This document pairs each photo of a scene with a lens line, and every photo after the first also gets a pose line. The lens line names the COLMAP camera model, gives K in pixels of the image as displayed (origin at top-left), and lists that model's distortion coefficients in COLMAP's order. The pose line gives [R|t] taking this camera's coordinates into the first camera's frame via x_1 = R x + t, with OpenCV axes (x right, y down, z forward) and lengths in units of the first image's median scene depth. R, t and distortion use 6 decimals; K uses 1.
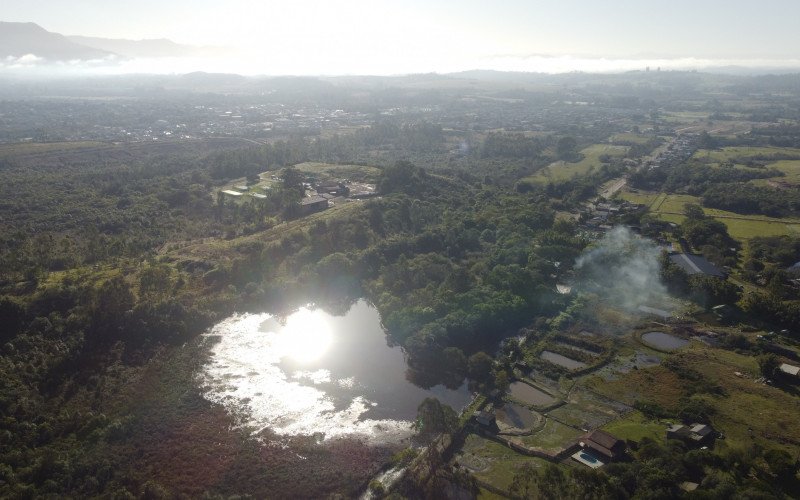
lens RADIAL K [[658.2, 0, 382.0], [0, 658.2, 249.8], [0, 0, 1]] dist [0.011269, -0.013499]
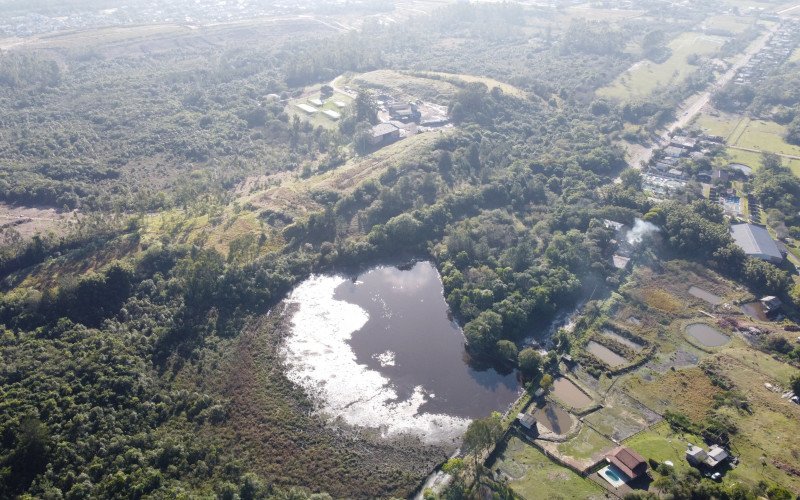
lens RADIAL K [[654.0, 0, 385.2], [0, 654.0, 249.4], [0, 0, 1]] dist [-0.003230, 0.001592]
pose [[0.994305, 0.057290, -0.089863, -0.004301], [-0.035819, 0.973815, 0.224502, -0.227306], [0.100372, -0.220005, 0.970321, -0.054454]]
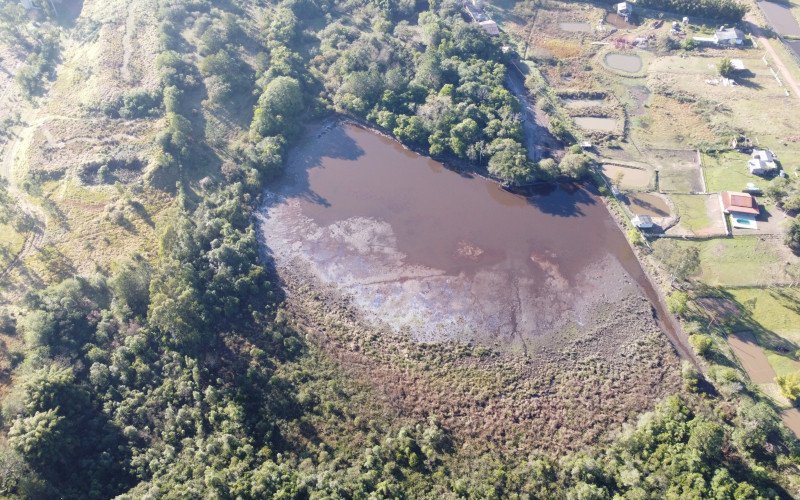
lens RADIAL K [[659.5, 0, 386.4], [0, 659.5, 249.6], [0, 0, 1]] dist [-0.004869, -0.001900]
pose [[0.744463, -0.491313, 0.452090, -0.555156], [0.175012, 0.797047, 0.578003, -0.341867], [-0.644317, -0.351181, 0.679358, 0.403625]]
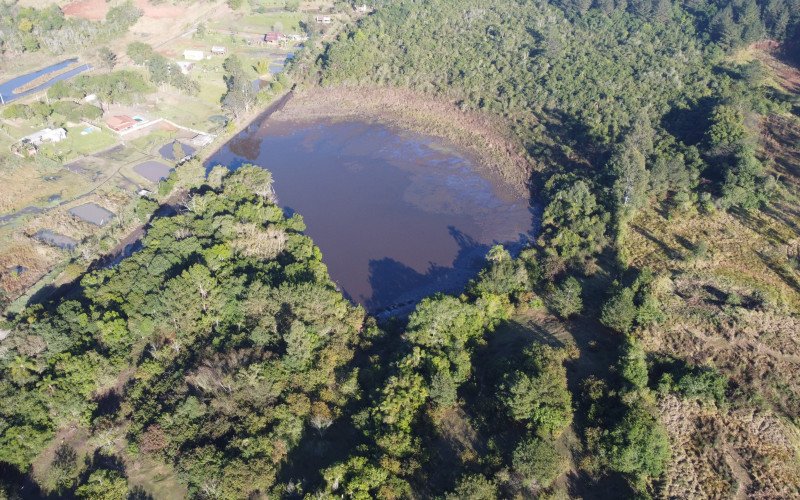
lens RADIAL K [[670.7, 0, 363.5], [0, 670.7, 250.5], [0, 0, 1]] dist [0.001219, -0.004011]
pose [[-0.980941, 0.113409, -0.157777, 0.066108], [-0.049441, 0.639590, 0.767124, -0.484438], [0.187911, 0.760304, -0.621793, 1.610952]]
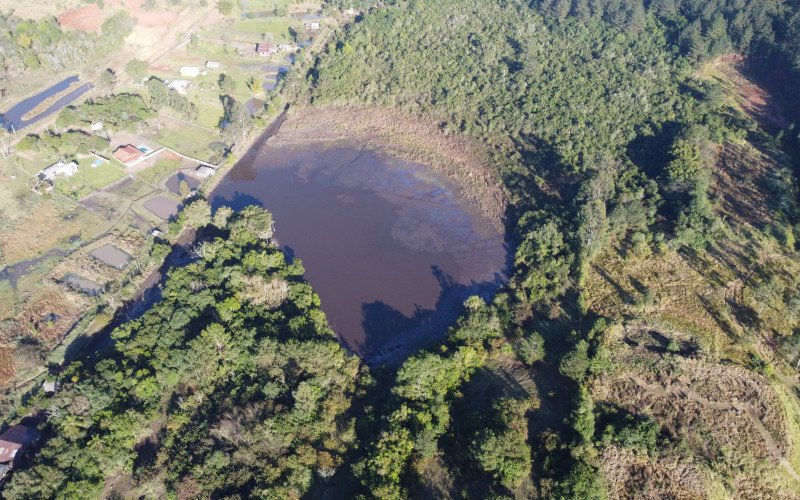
lens RADIAL K [[669.2, 0, 361.3], [0, 669.2, 252.6], [0, 0, 1]] dist [0.003082, -0.005588]
pose [[-0.976683, 0.143966, -0.159262, 0.069809], [-0.050519, 0.566883, 0.822248, -0.641649], [0.208658, 0.811121, -0.546391, 1.565639]]
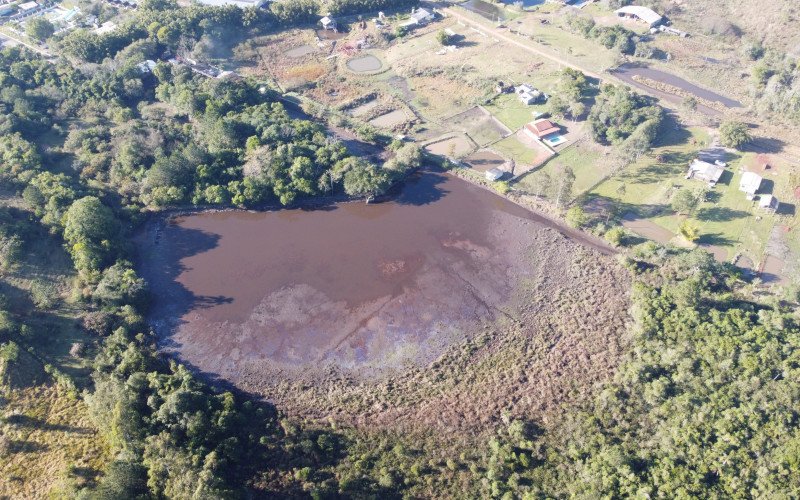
lens RADIAL K [[659.5, 0, 386.4], [0, 659.5, 249.6], [0, 0, 1]] dist [-0.004869, -0.001900]
pose [[0.145359, -0.676151, 0.722281, -0.681095], [0.271247, 0.729298, 0.628132, -0.372642], [-0.951470, 0.104612, 0.289414, 0.679879]]
